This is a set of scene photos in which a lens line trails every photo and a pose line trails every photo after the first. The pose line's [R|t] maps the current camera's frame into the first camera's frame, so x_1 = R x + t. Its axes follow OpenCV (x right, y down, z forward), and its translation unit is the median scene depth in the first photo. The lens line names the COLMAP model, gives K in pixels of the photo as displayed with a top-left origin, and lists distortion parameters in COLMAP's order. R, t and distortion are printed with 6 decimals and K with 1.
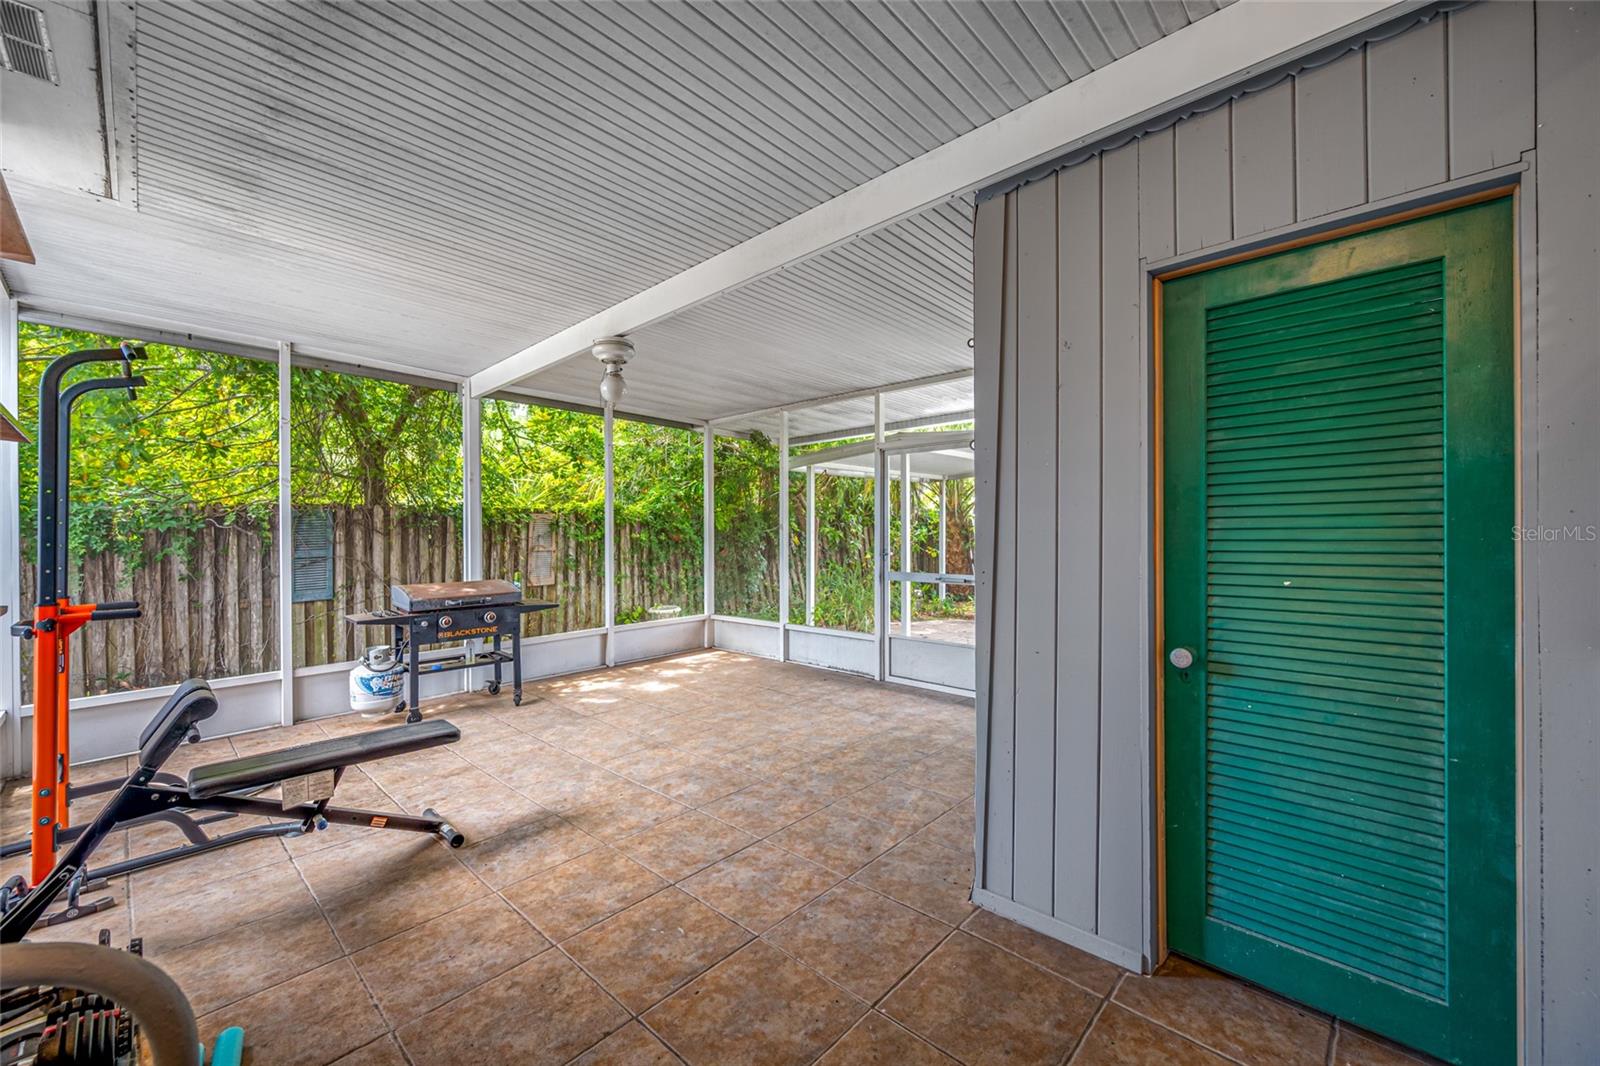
lens RADIAL K [[627.5, 0, 782.3], [0, 627.5, 532.6], [0, 0, 1]] dist [0.000394, 0.000115]
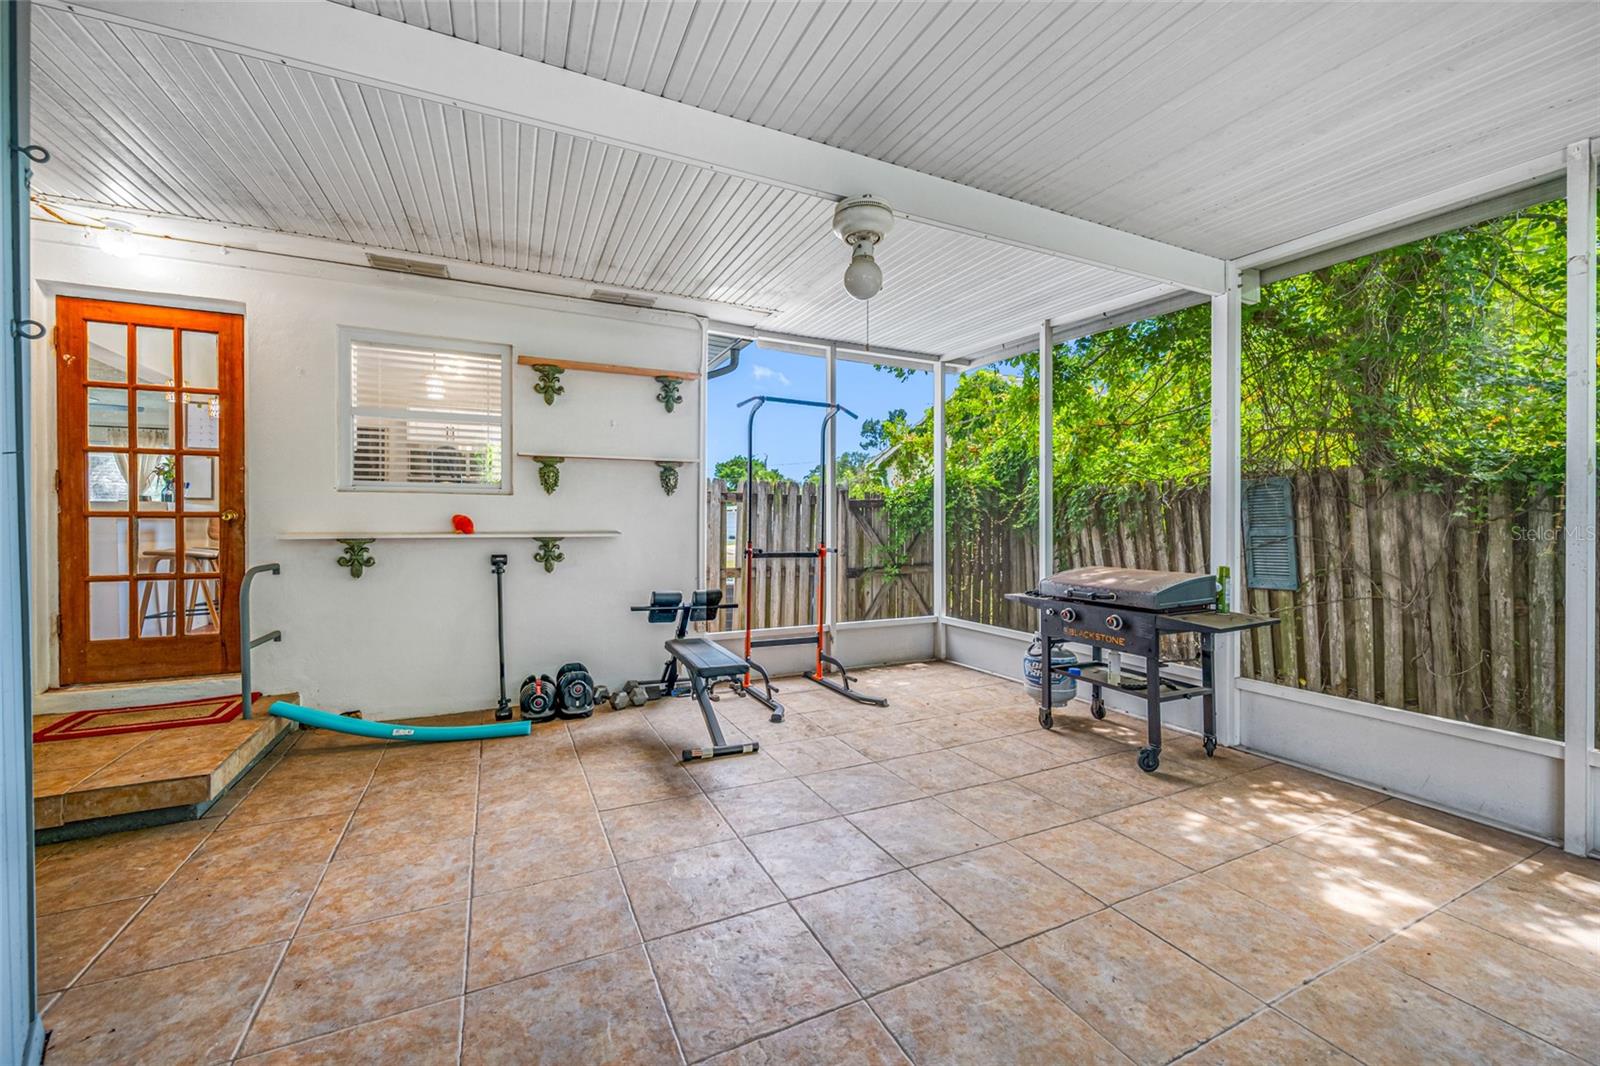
lens RADIAL K [[632.8, 0, 811.8], [0, 632.8, 531.3], [0, 0, 1]] dist [0.000215, -0.000052]
pose [[-0.334802, 0.021749, -0.942037, 0.372888], [0.000215, 0.999735, 0.023005, 0.022211], [0.942288, 0.007500, -0.334718, 1.138716]]
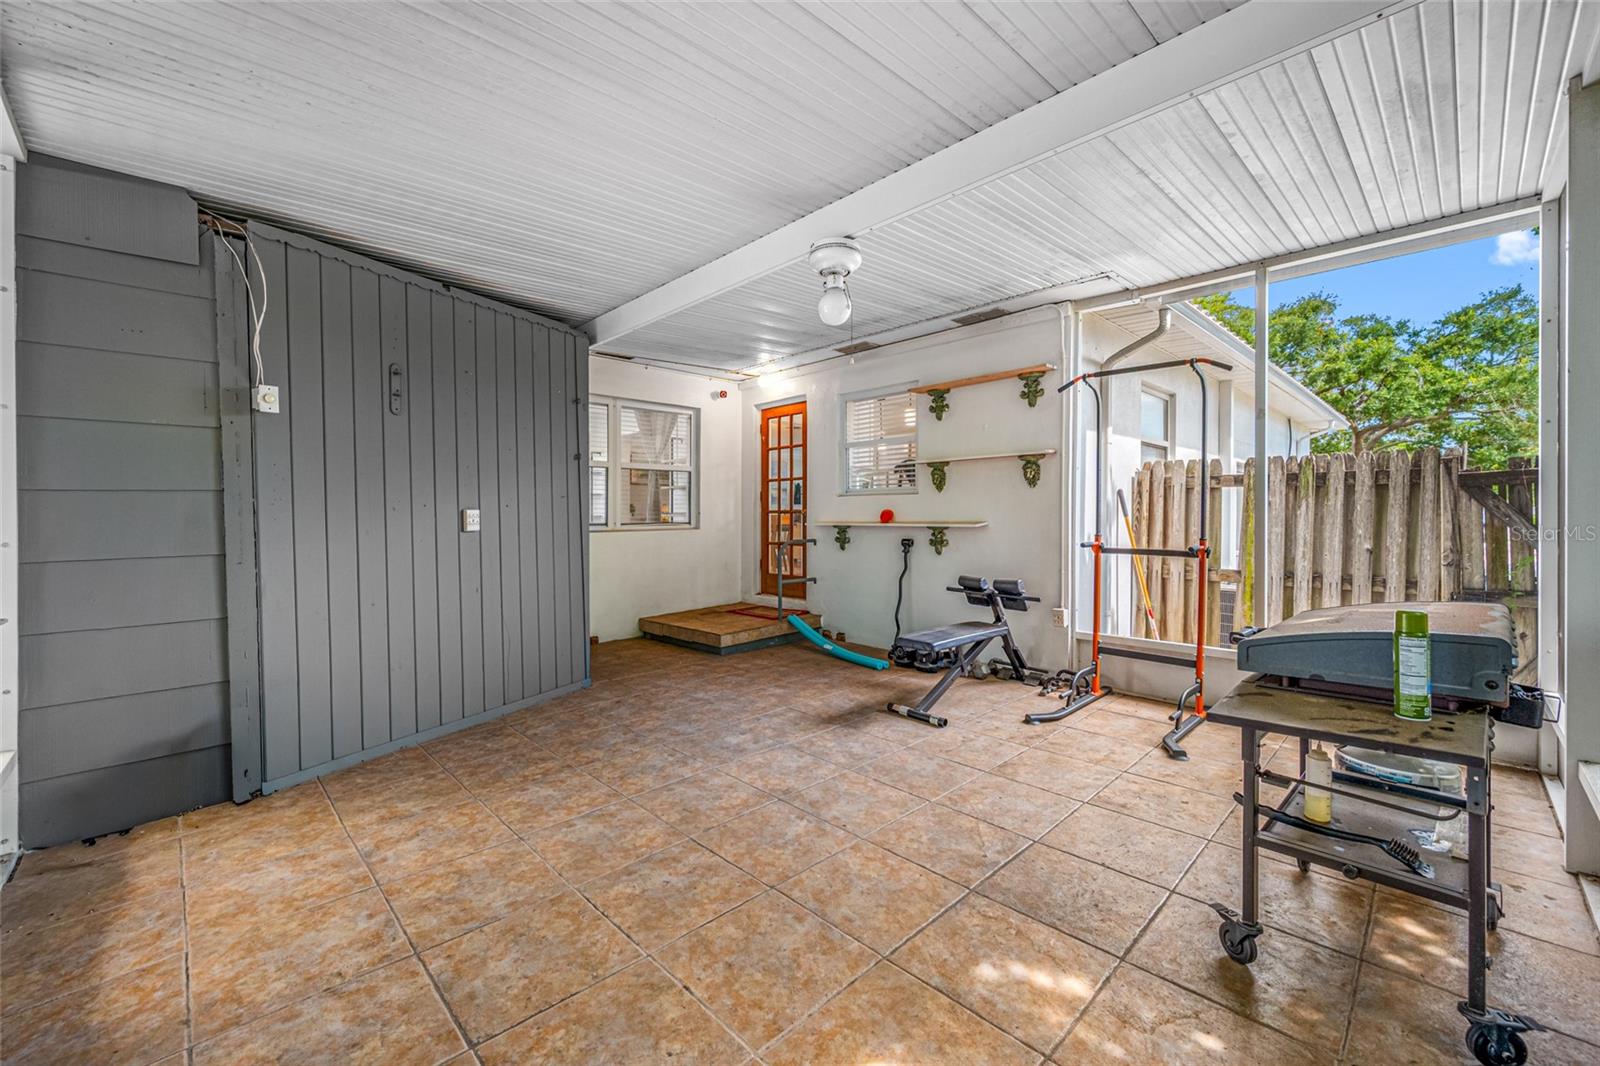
lens RADIAL K [[644.4, 0, 793.1], [0, 644.4, 514.2], [0, 0, 1]] dist [0.000247, 0.000028]
pose [[-0.999479, 0.015846, 0.028132, -0.237432], [0.015845, 0.999874, -0.000253, 0.026535], [-0.028133, 0.000192, -0.999604, 1.749228]]
